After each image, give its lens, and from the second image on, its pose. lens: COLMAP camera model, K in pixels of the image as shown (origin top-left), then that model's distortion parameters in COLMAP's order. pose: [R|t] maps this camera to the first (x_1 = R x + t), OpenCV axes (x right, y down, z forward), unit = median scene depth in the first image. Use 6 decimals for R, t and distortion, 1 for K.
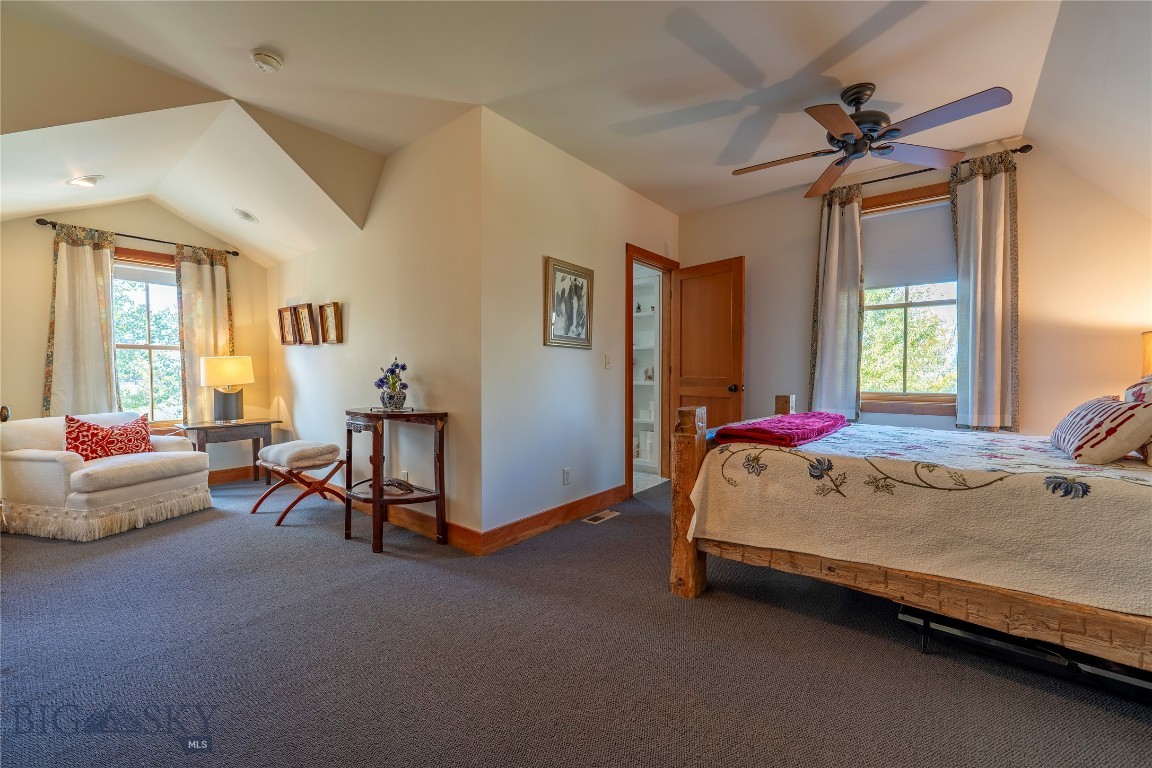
lens RADIAL K [[467.7, 0, 575.2], [0, 467.7, 378.1], [0, 0, 1]] dist [0.001919, 0.000090]
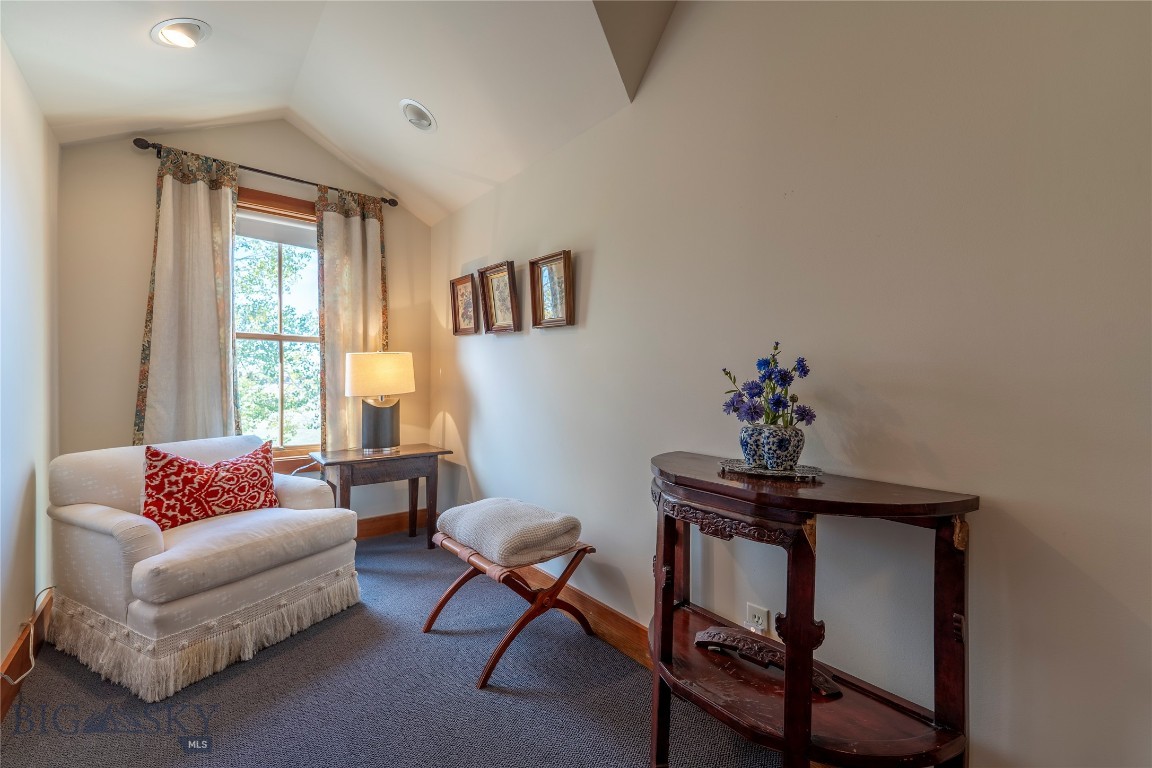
lens RADIAL K [[472.6, 0, 575.5], [0, 472.6, 376.8], [0, 0, 1]] dist [0.001532, -0.000350]
pose [[0.979309, 0.011199, -0.202062, -0.379134], [-0.014975, 0.999740, -0.017169, -0.004442], [0.201817, 0.019840, 0.979222, 0.450227]]
